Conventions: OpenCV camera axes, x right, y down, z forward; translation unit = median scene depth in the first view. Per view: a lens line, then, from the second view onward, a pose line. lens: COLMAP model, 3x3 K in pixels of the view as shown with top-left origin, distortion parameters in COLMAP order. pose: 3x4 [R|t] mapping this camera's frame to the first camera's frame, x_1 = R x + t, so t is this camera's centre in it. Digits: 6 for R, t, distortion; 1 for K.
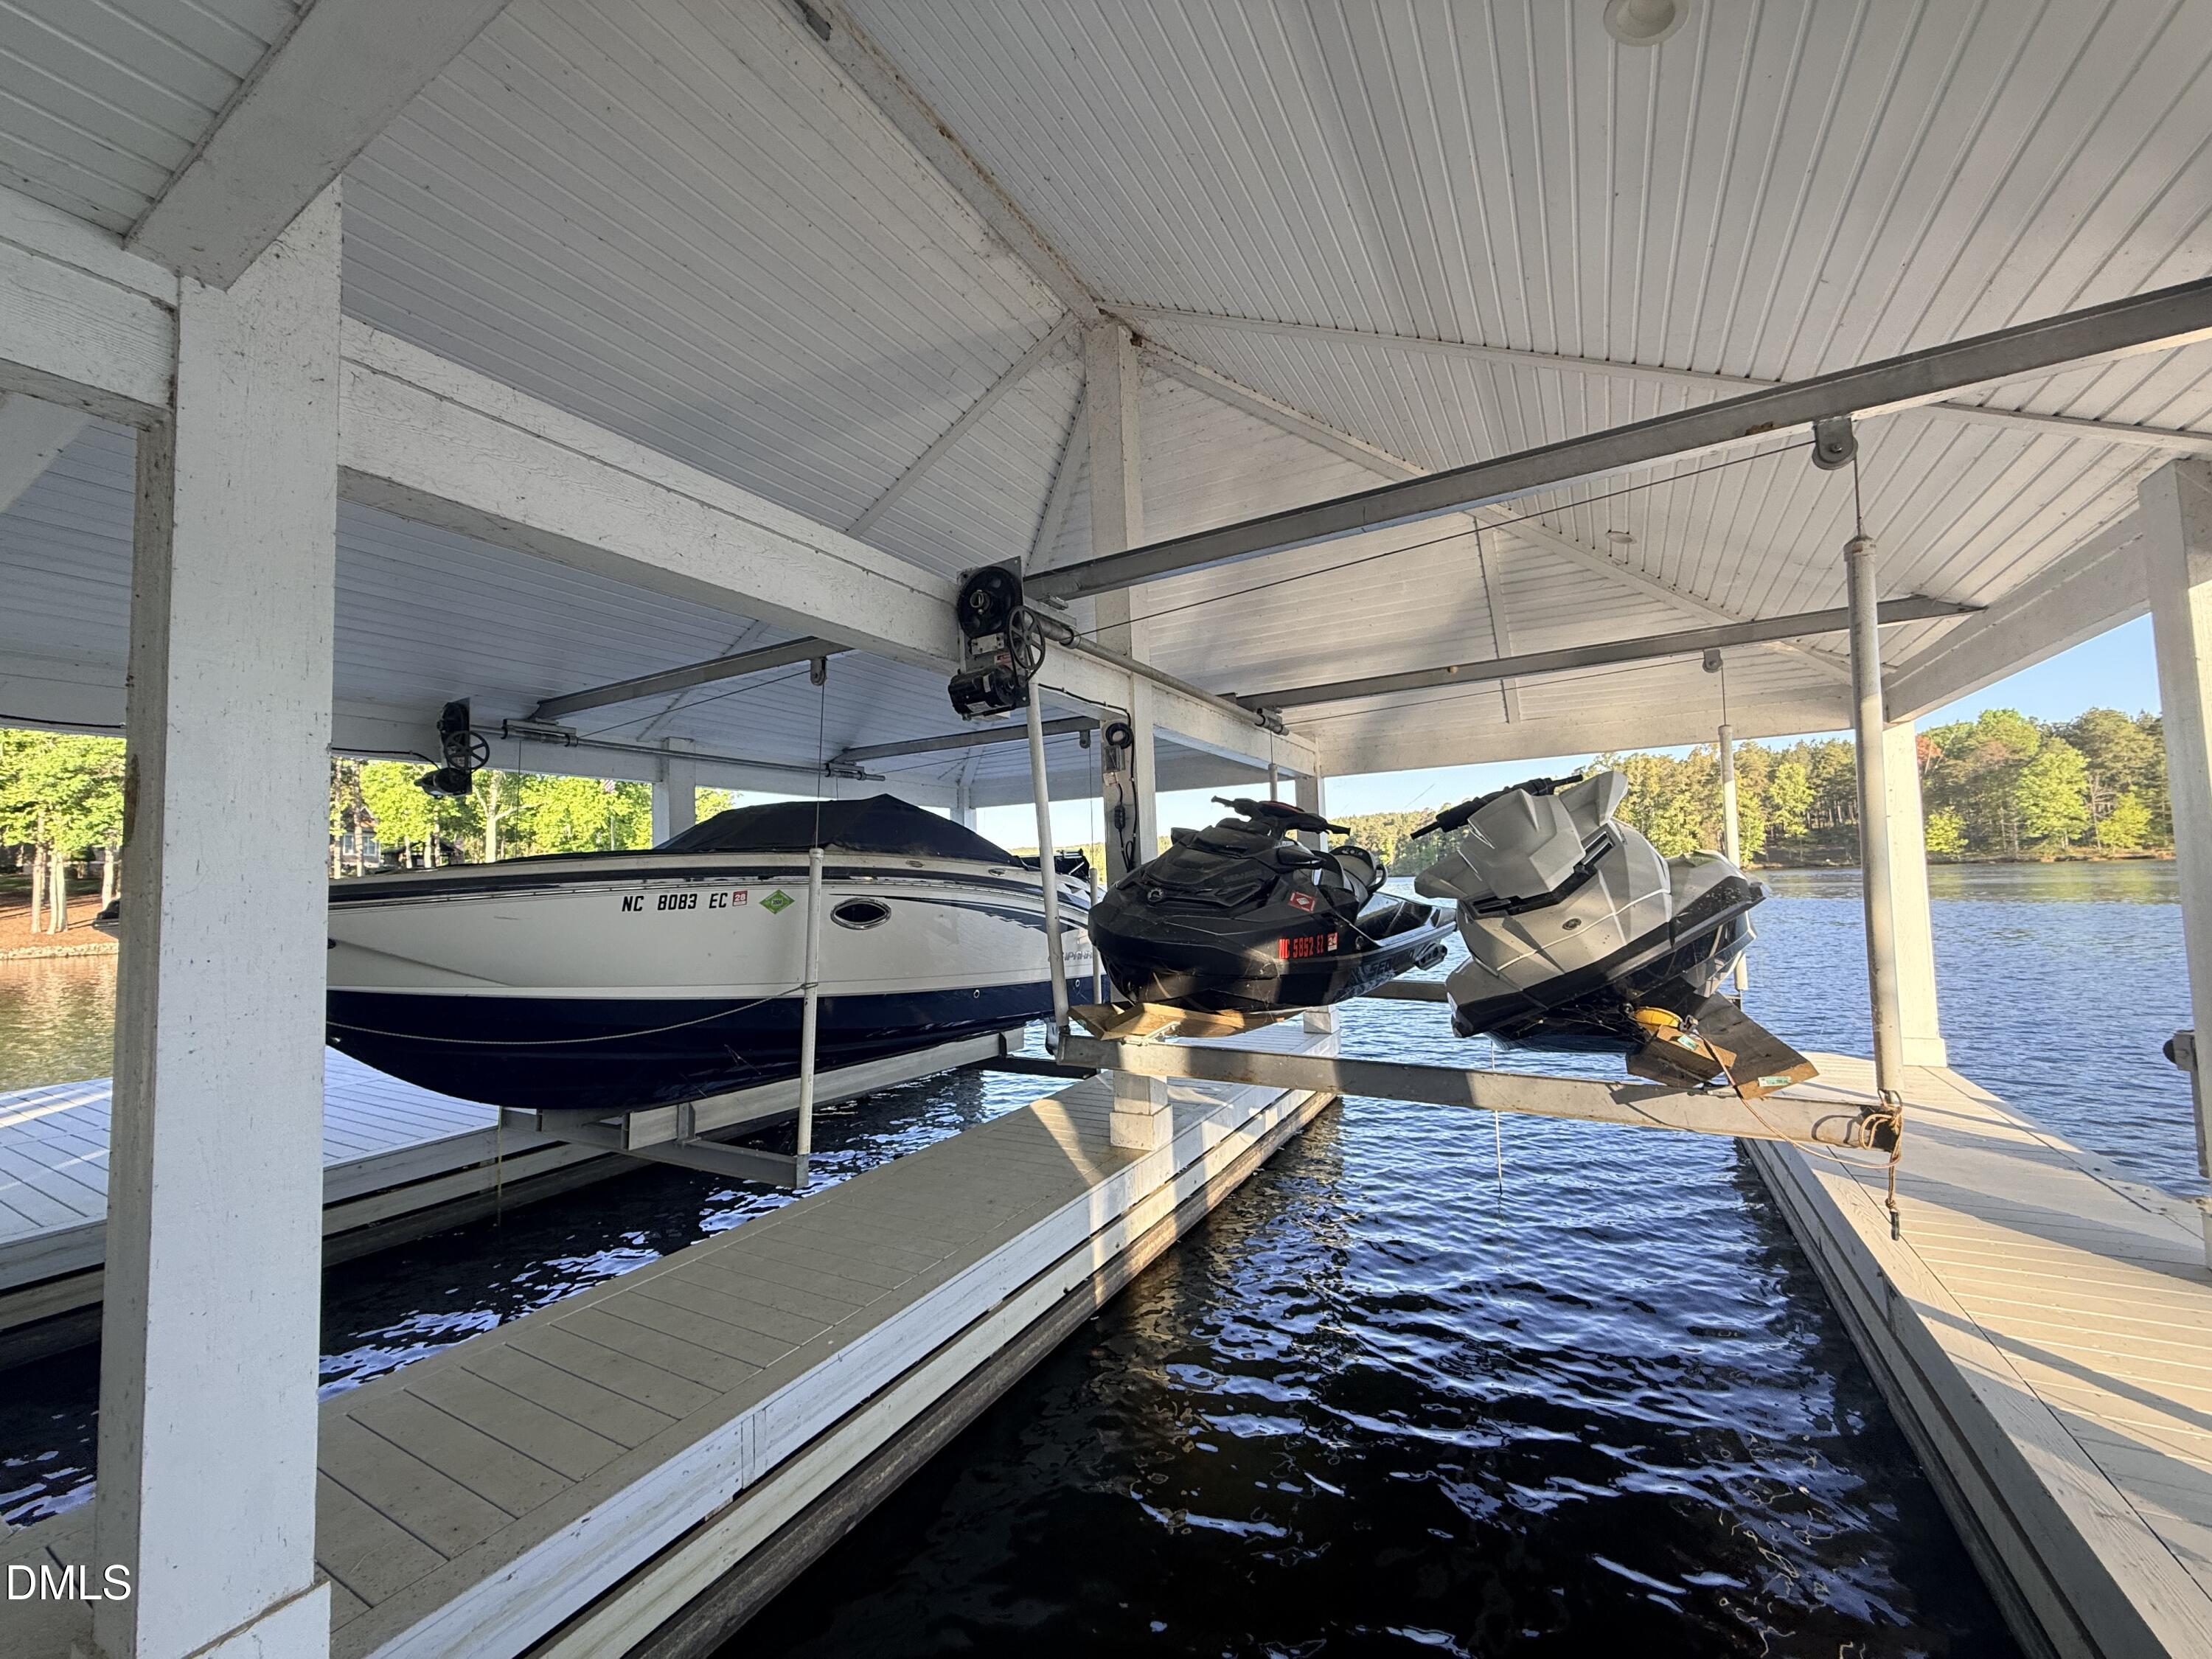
lens RADIAL K [[873.5, 0, 1101.1], [0, 873.5, 826.5], [0, 0, 1]] dist [-0.000345, 0.000153]
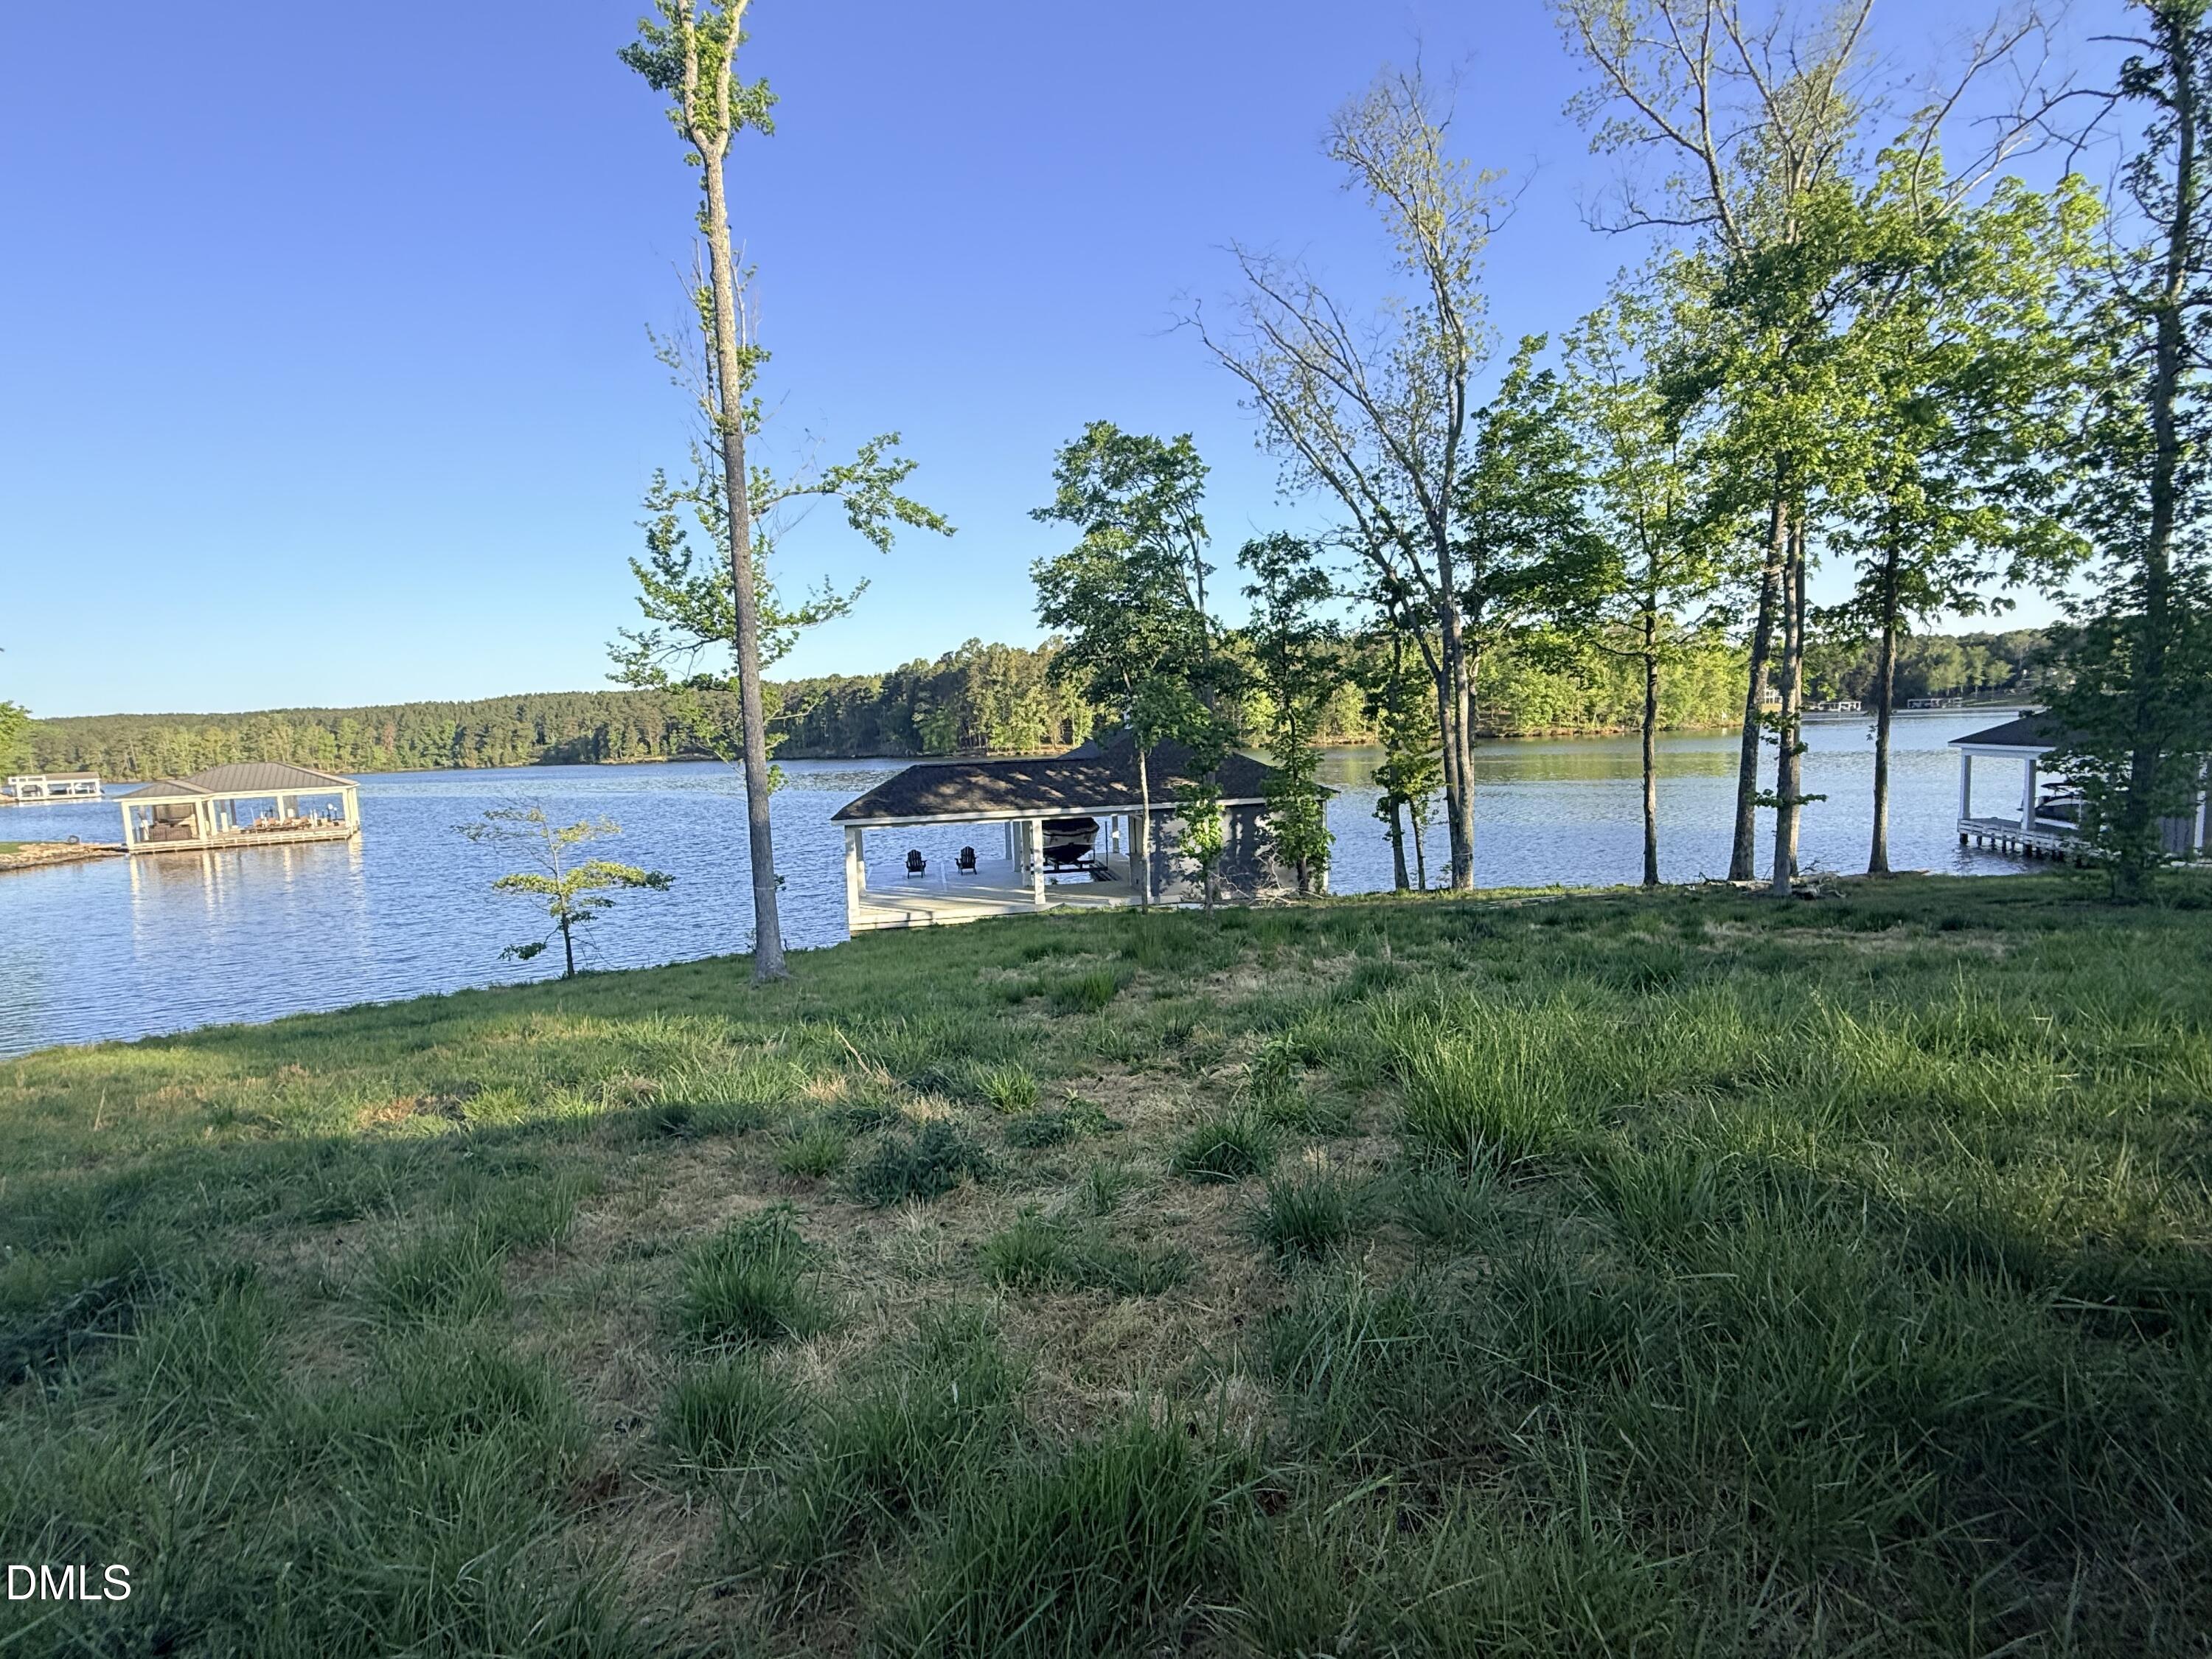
lens RADIAL K [[1053.1, 0, 1113.9], [0, 1053.1, 832.1], [0, 0, 1]] dist [-0.003389, 0.003299]
pose [[0.771279, -0.058167, 0.633834, -0.167437], [-0.026876, 0.991951, 0.123736, -0.027439], [-0.635930, -0.112469, 0.763507, -0.160008]]
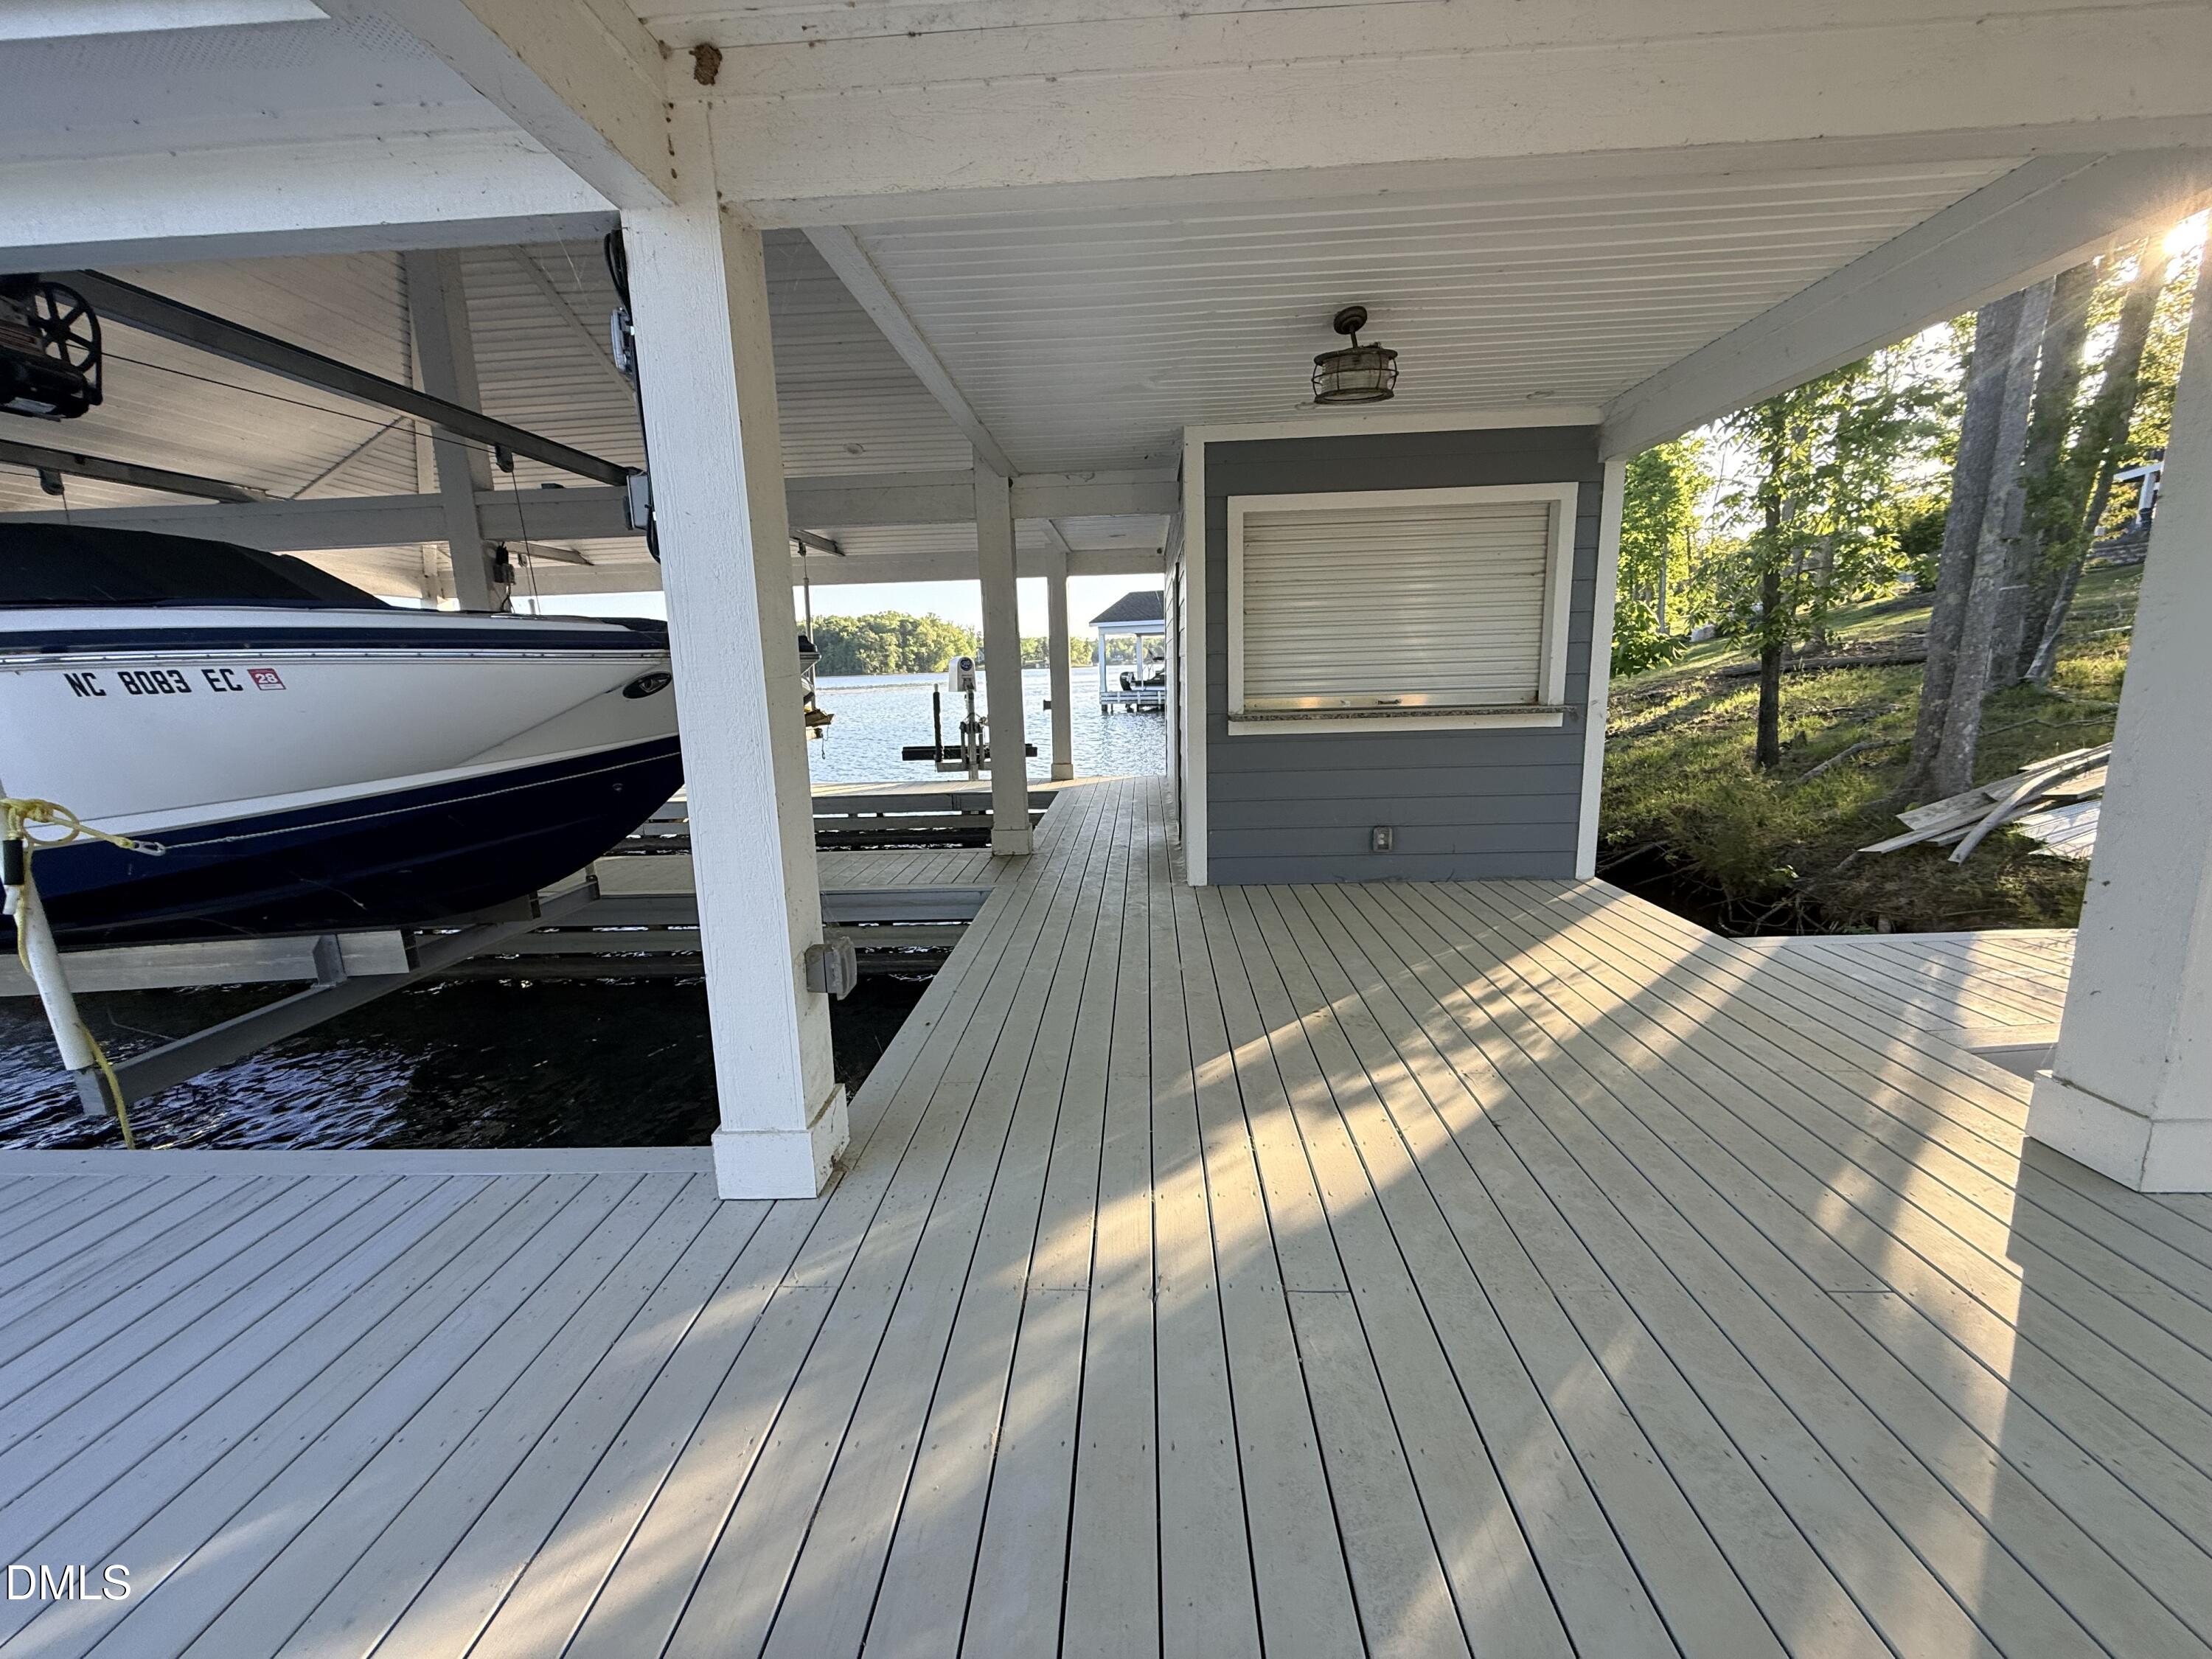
lens RADIAL K [[873.5, 0, 1100.4], [0, 873.5, 828.2], [0, 0, 1]] dist [-0.000345, 0.000153]
pose [[-0.453007, -0.116646, 0.883843, -0.055414], [-0.008859, 0.991943, 0.126372, 0.004496], [-0.891463, 0.049417, -0.450391, 0.028566]]
